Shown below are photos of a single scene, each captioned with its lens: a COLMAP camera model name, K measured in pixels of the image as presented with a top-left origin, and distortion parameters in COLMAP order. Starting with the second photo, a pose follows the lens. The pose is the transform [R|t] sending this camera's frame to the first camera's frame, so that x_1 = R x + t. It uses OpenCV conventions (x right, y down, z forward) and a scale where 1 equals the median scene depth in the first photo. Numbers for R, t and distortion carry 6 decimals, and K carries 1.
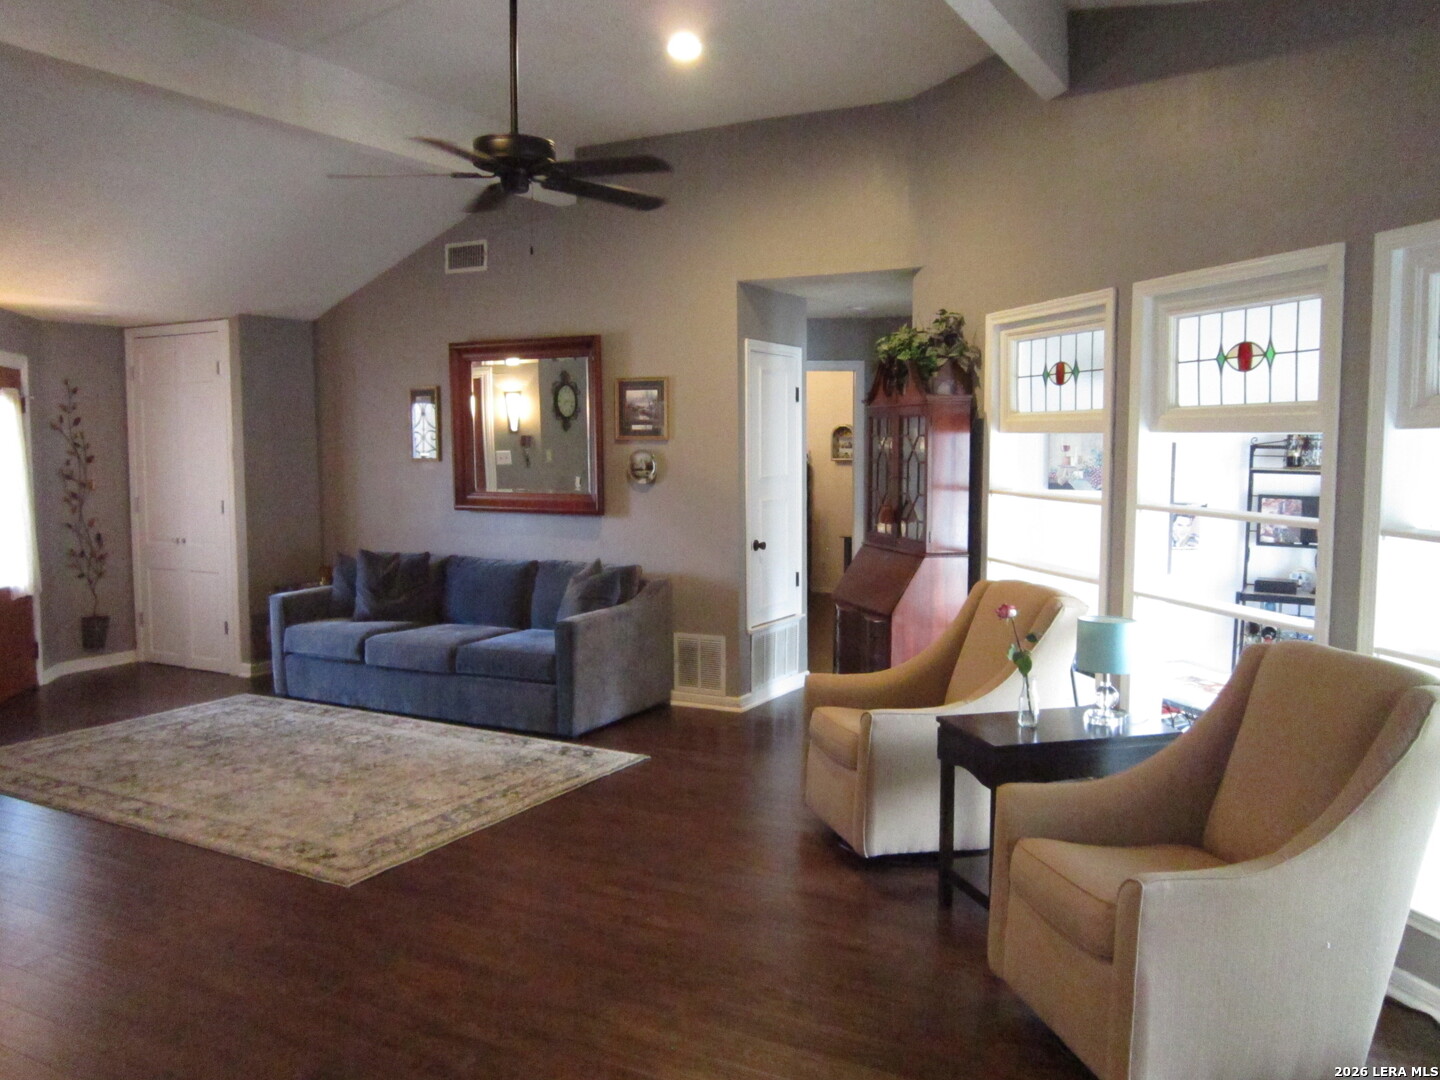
lens RADIAL K [[1177.7, 0, 716.3], [0, 1177.7, 545.7], [0, 0, 1]] dist [-0.051008, 0.018386]
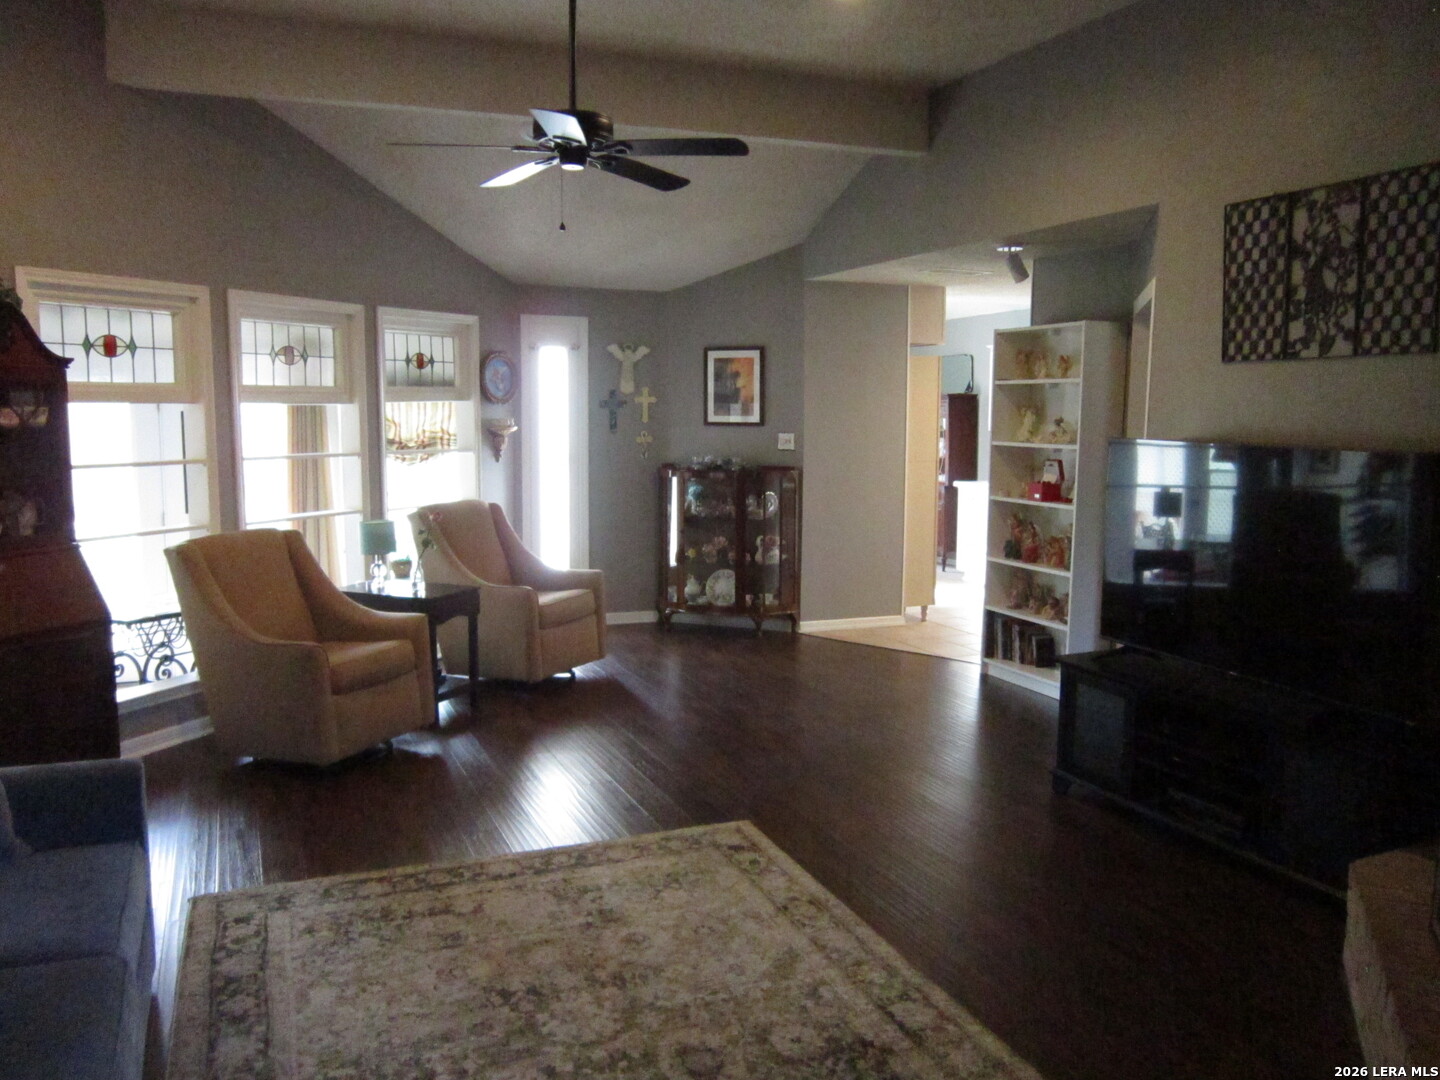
lens RADIAL K [[1177.7, 0, 721.3], [0, 1177.7, 539.1], [0, 0, 1]] dist [-0.051008, 0.018386]
pose [[-0.784519, -0.070359, 0.616100, -0.699347], [0.055432, 0.981608, 0.182685, -0.125562], [-0.617622, 0.177472, -0.766190, 1.323559]]
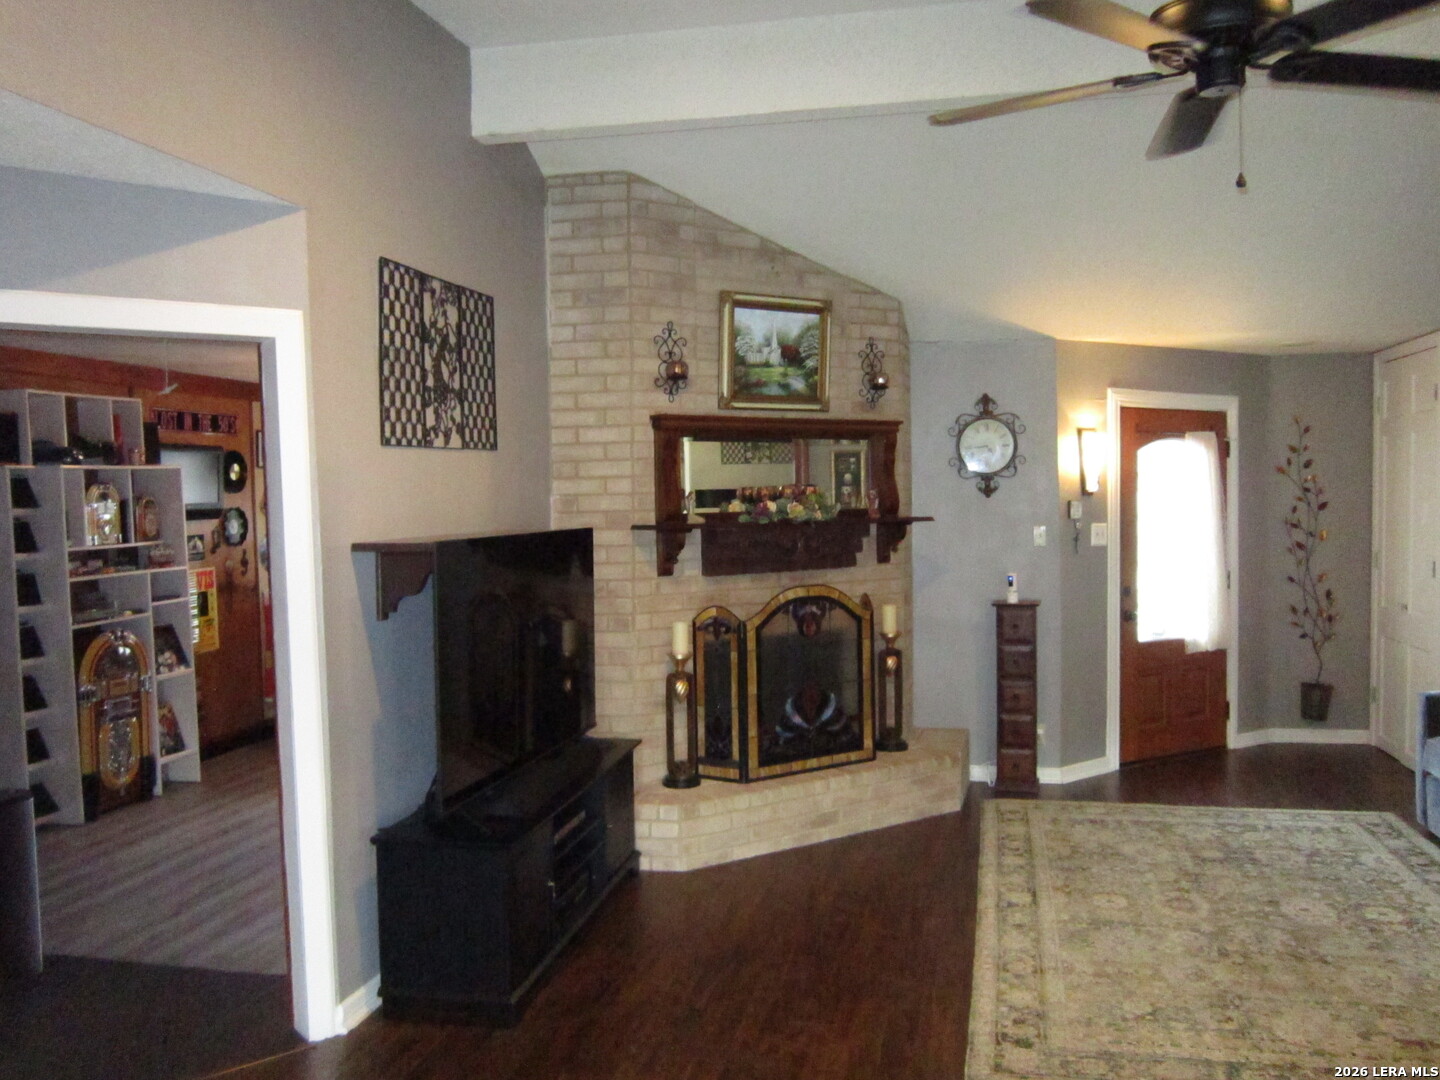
lens RADIAL K [[1177.7, 0, 724.4], [0, 1177.7, 537.7], [0, 0, 1]] dist [-0.051008, 0.018386]
pose [[0.292371, 0.037238, -0.955580, 0.253697], [-0.069245, 0.997443, 0.017683, -0.049783], [0.953795, 0.060999, 0.294202, 0.441955]]
